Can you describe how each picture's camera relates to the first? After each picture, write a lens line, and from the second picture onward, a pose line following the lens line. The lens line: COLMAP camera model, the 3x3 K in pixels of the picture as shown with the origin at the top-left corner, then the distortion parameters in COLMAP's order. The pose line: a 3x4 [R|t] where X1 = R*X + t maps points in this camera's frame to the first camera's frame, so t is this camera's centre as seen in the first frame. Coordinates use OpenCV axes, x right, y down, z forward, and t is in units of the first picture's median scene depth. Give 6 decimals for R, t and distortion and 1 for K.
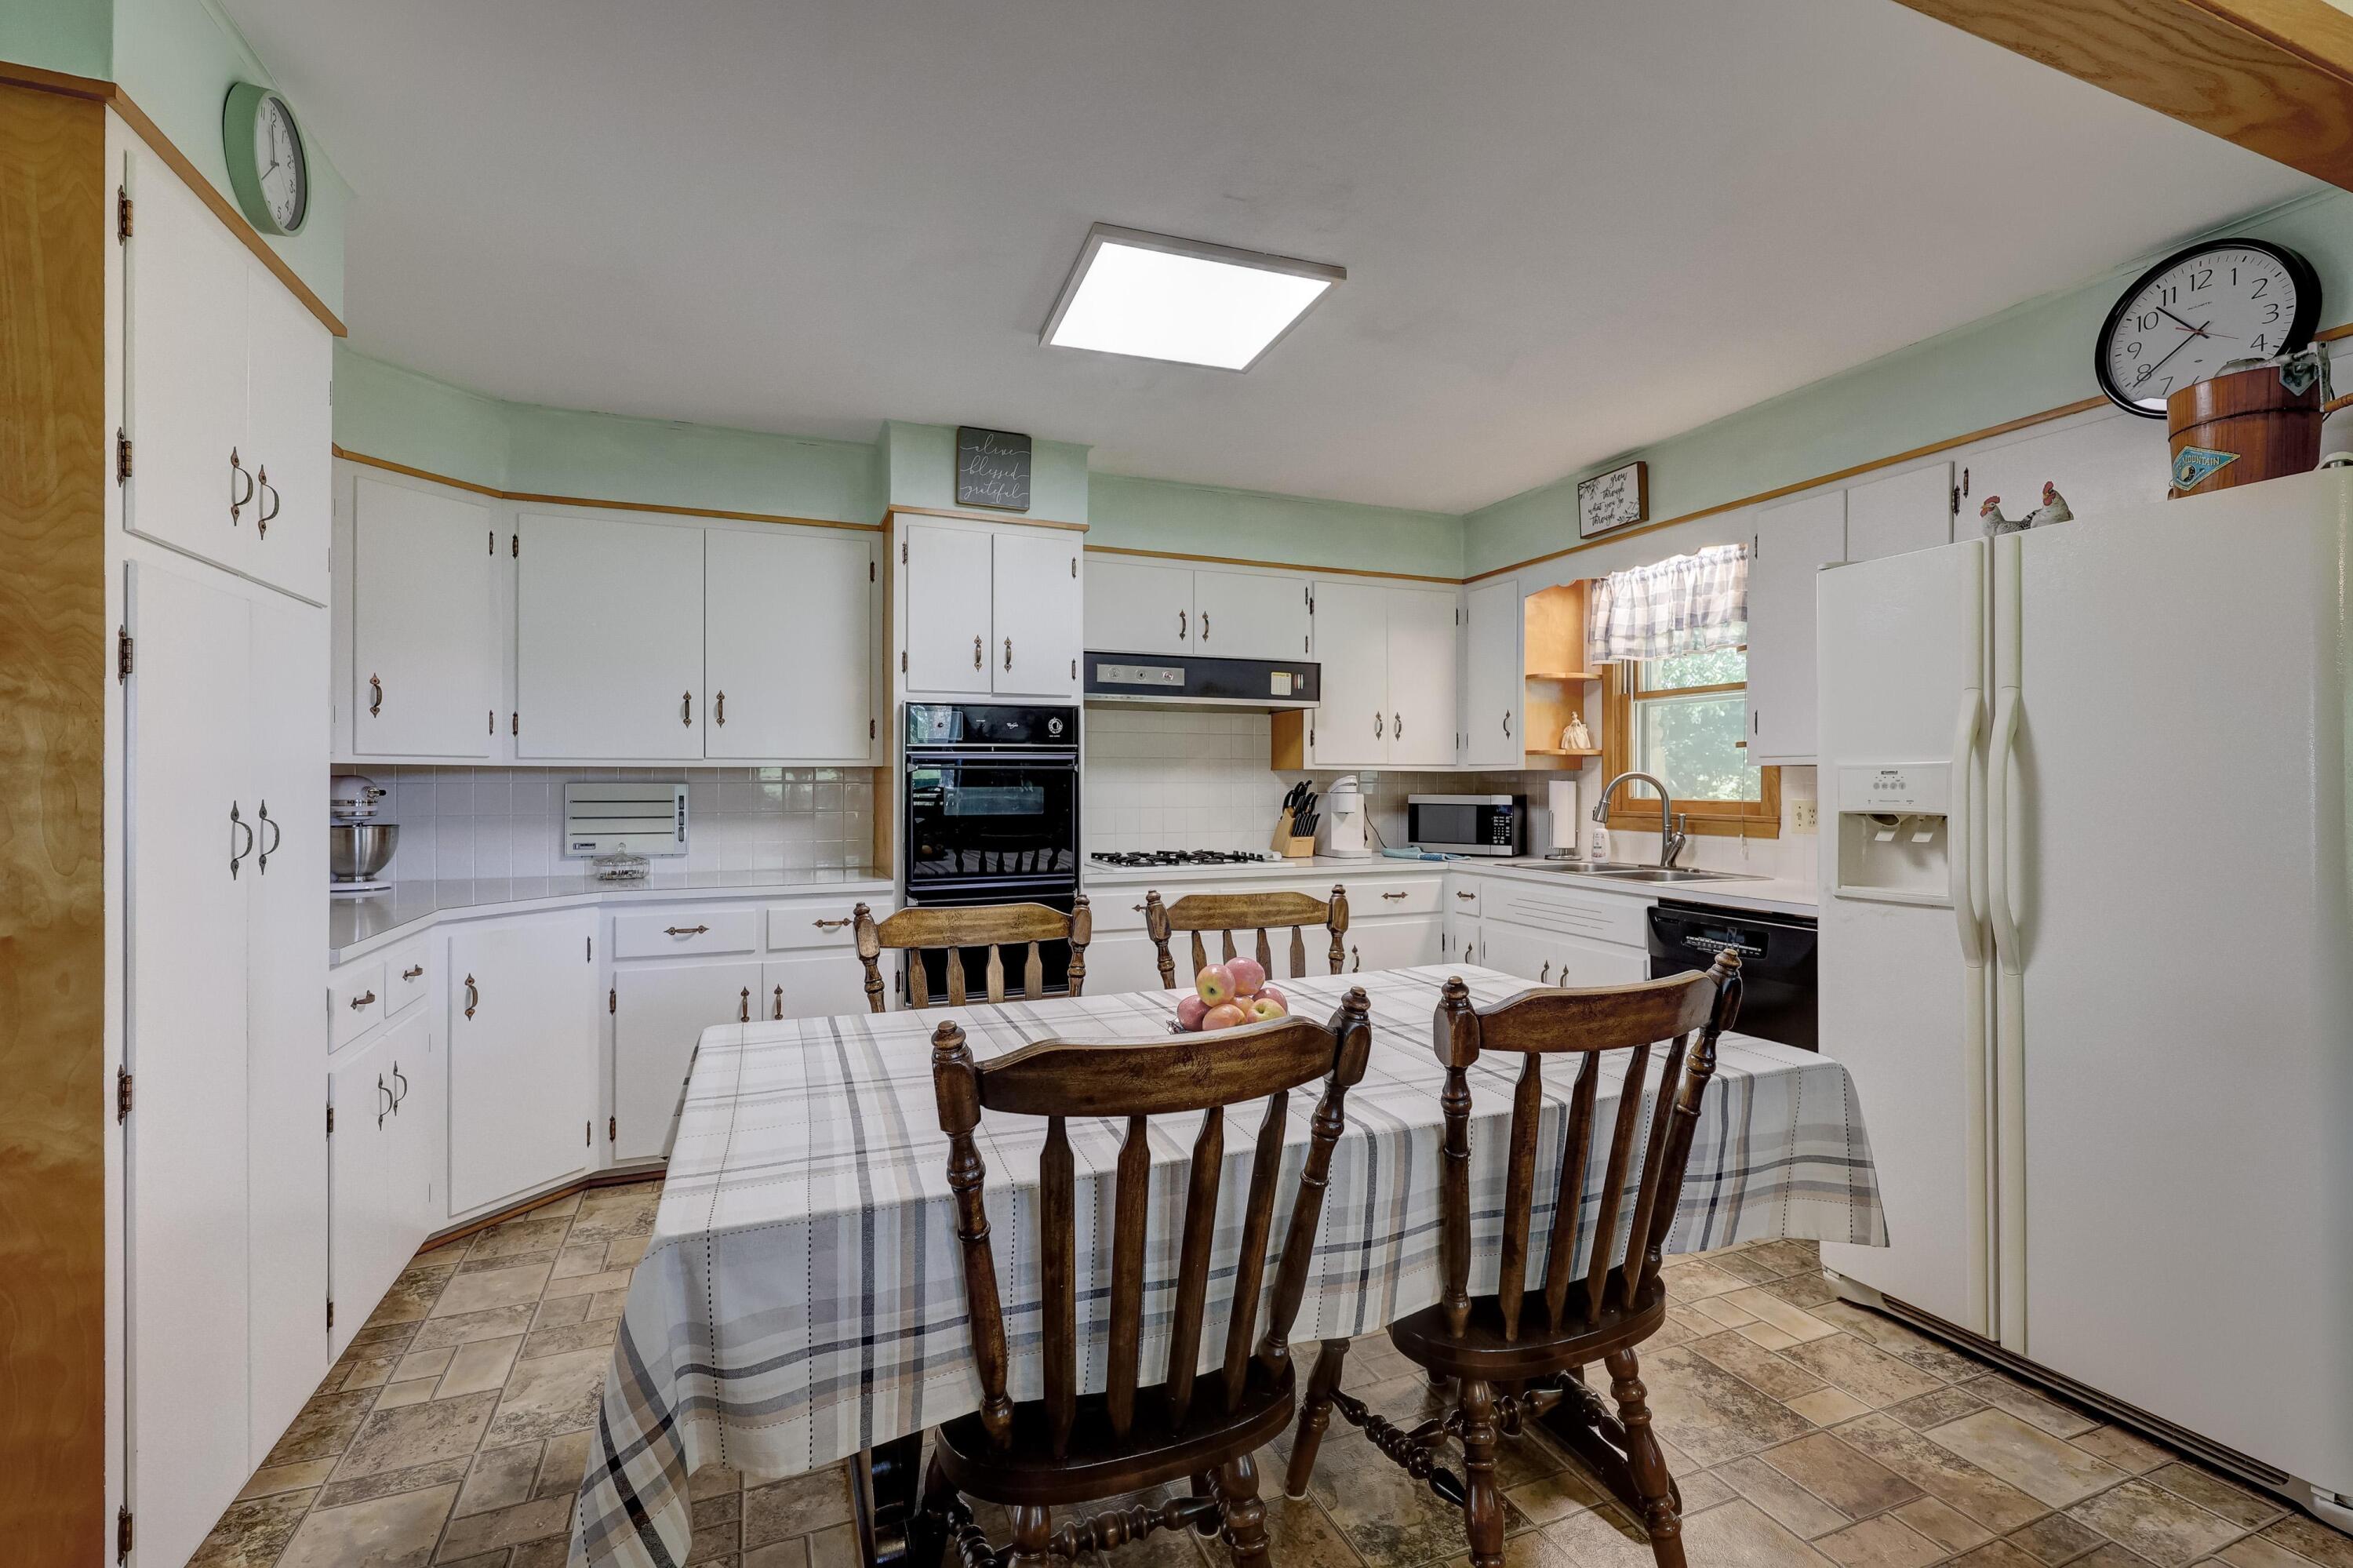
lens RADIAL K [[1047.4, 0, 1176.5], [0, 1047.4, 784.0], [0, 0, 1]] dist [0.000503, 0.000278]
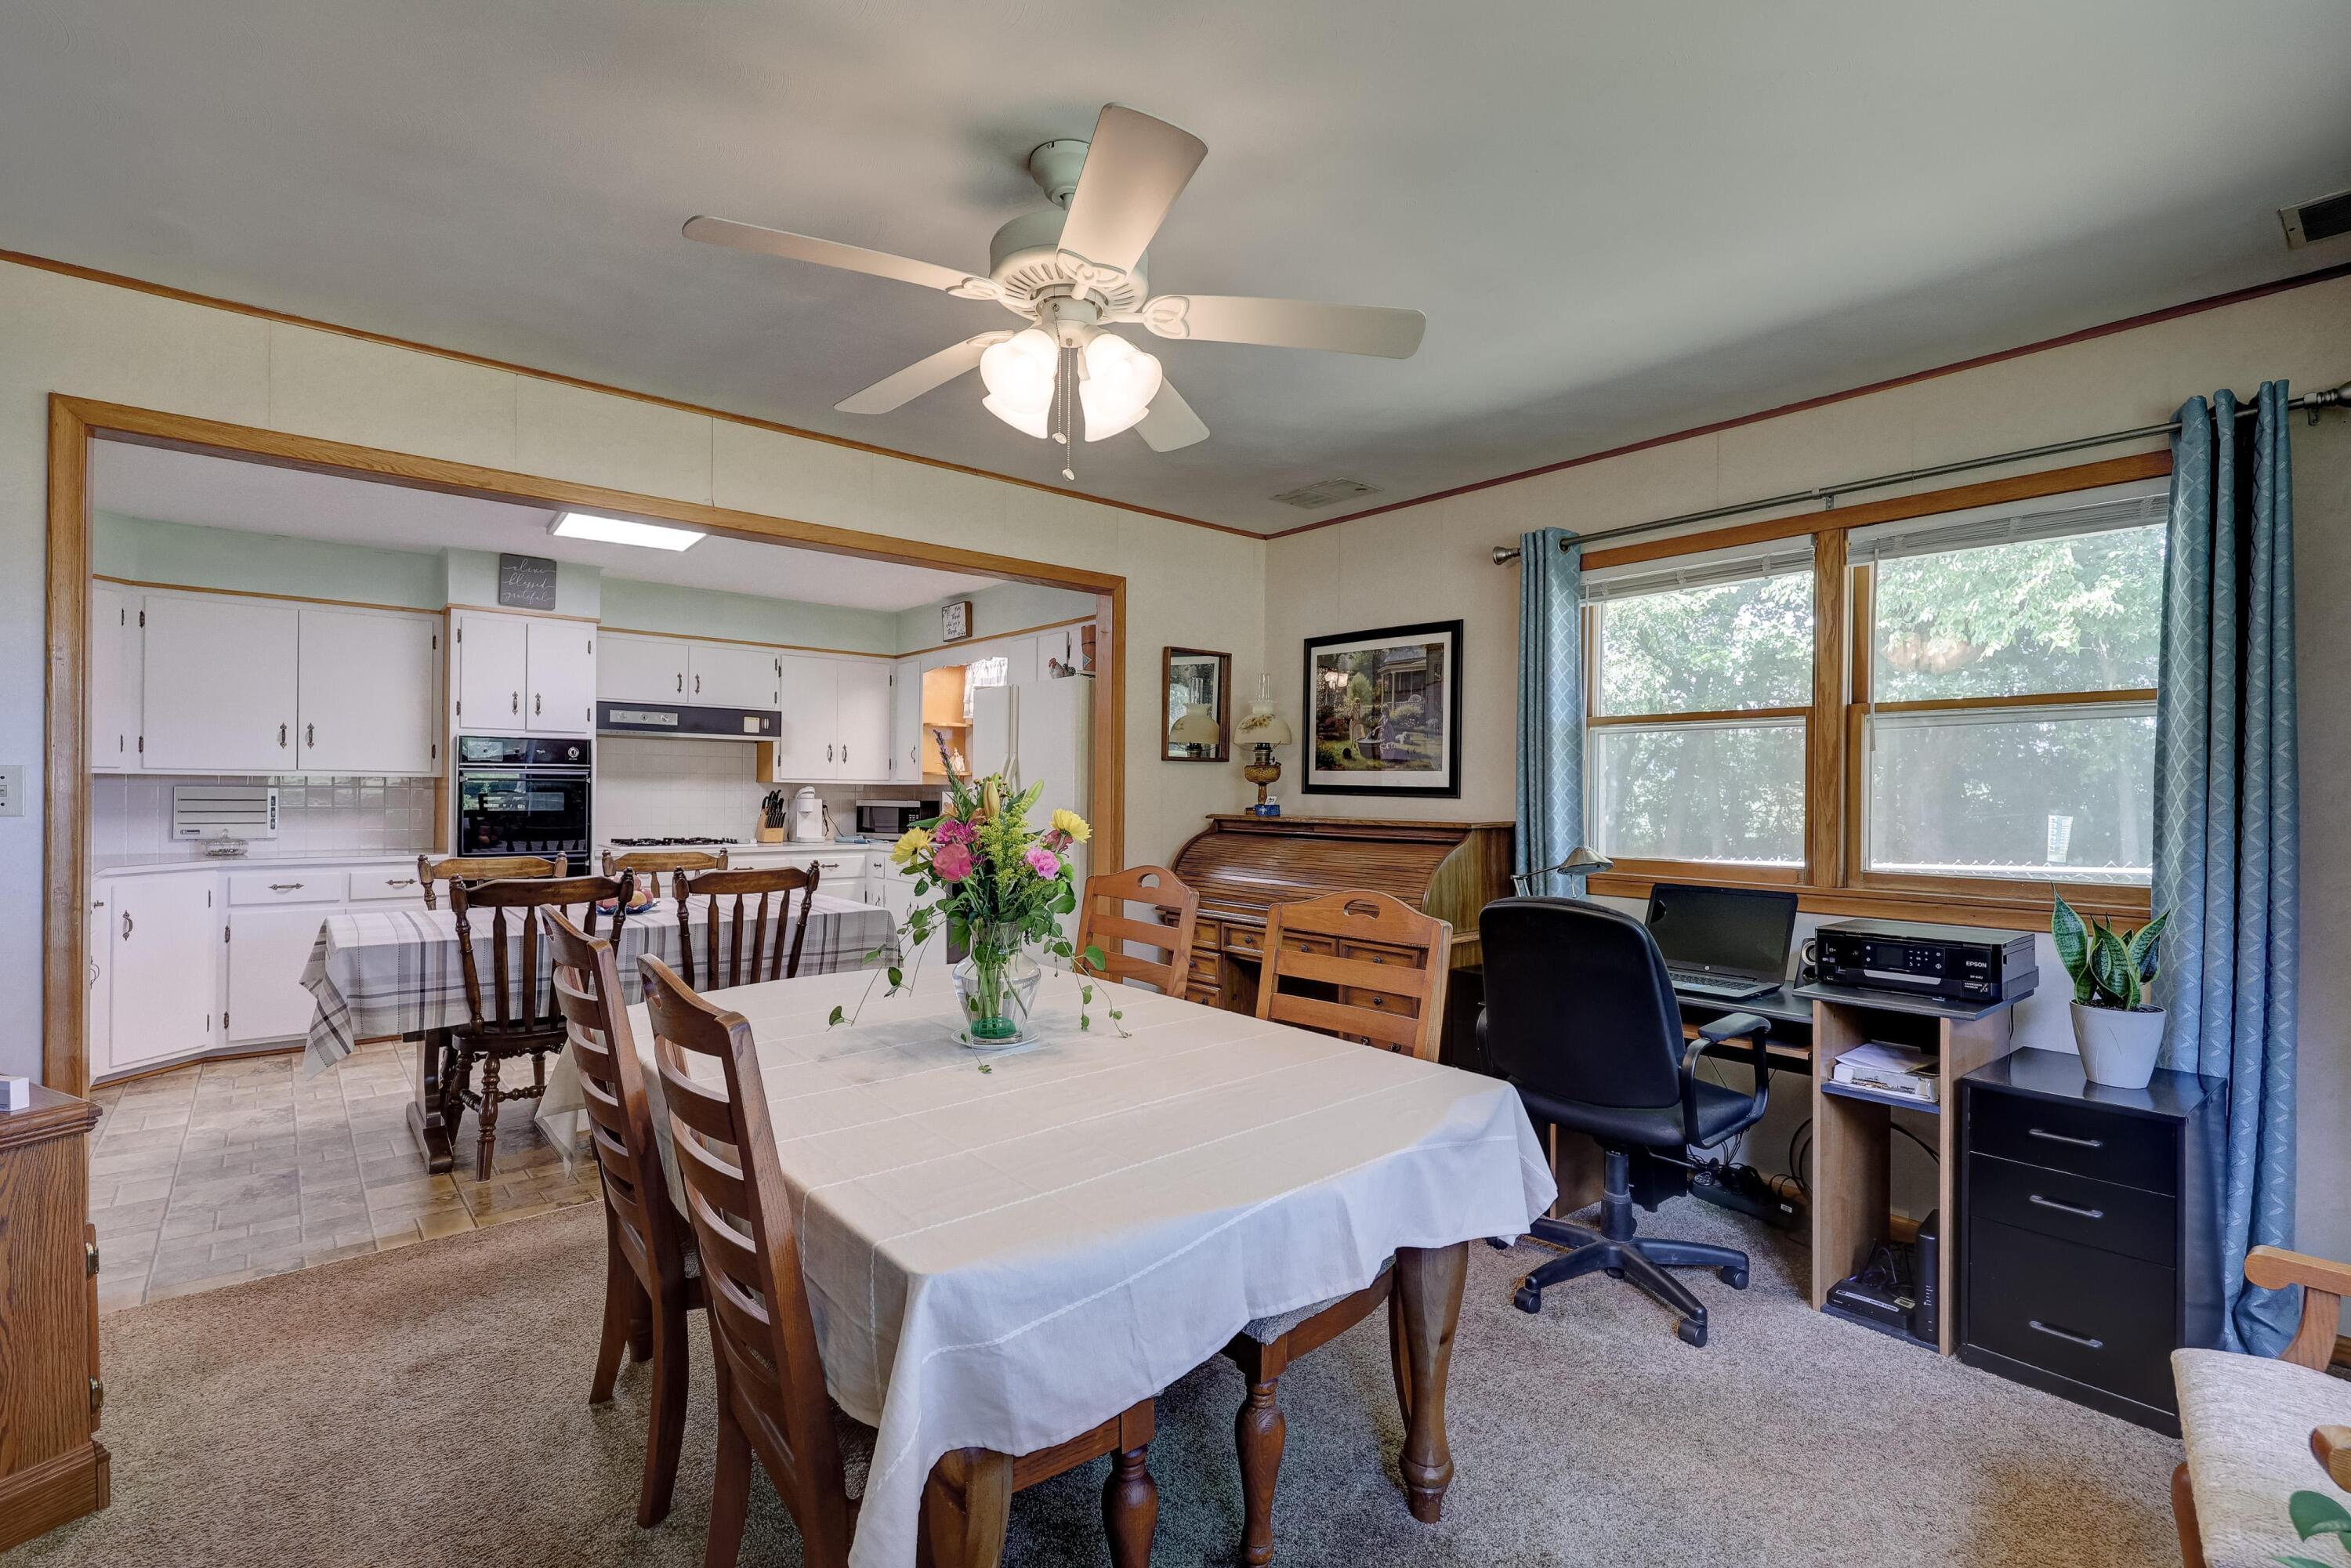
lens RADIAL K [[1065.4, 0, 1152.9], [0, 1065.4, 790.0], [0, 0, 1]] dist [0.000285, 0.000418]
pose [[0.953421, 0.010668, 0.301456, 0.221159], [-0.010422, 0.999943, -0.002422, -0.006065], [-0.301464, -0.000833, 0.953477, -0.725345]]
